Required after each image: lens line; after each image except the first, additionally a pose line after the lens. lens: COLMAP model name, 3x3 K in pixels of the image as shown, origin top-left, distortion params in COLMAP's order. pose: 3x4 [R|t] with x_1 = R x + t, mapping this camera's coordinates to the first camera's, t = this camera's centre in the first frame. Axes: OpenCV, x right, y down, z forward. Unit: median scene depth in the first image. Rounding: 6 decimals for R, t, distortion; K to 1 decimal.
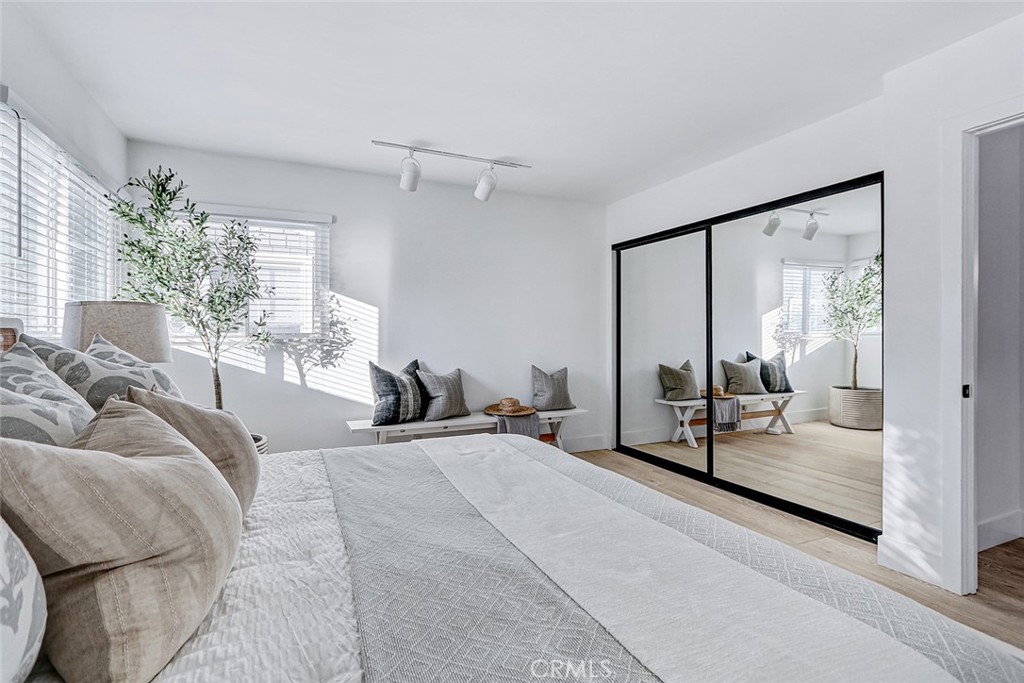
lens RADIAL K [[475.3, 0, 510.7], [0, 475.3, 337.9], [0, 0, 1]] dist [0.000187, 0.000064]
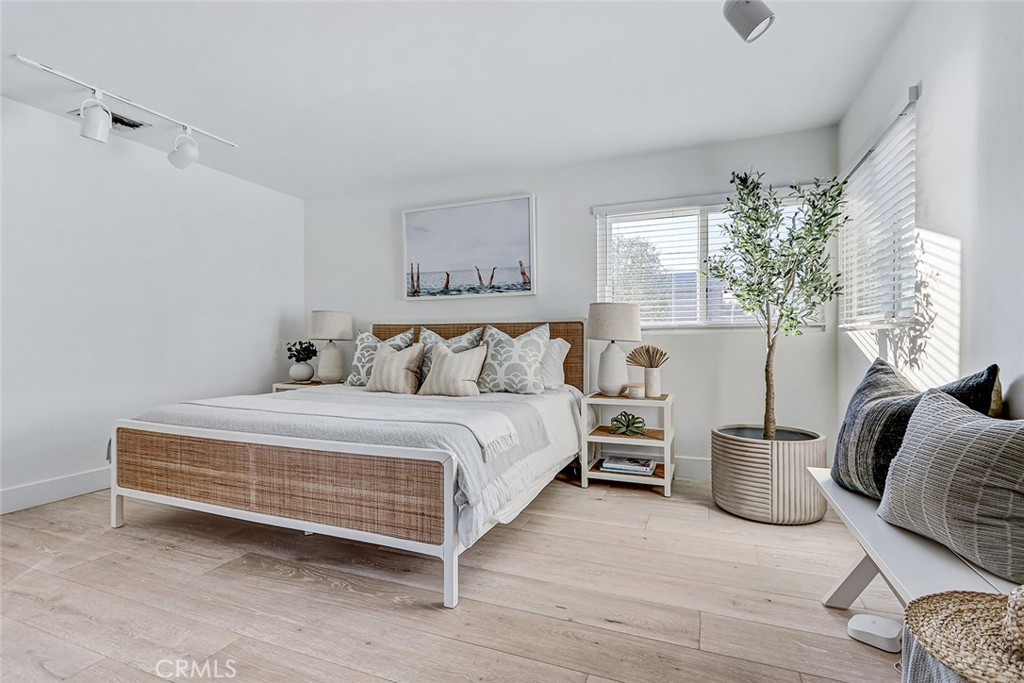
lens RADIAL K [[475.3, 0, 514.3], [0, 475.3, 340.2], [0, 0, 1]] dist [0.000187, 0.000064]
pose [[-0.732893, -0.000660, -0.680344, 0.322176], [-0.003583, 0.999989, 0.002889, 0.029297], [0.680334, 0.004555, -0.732888, 1.075548]]
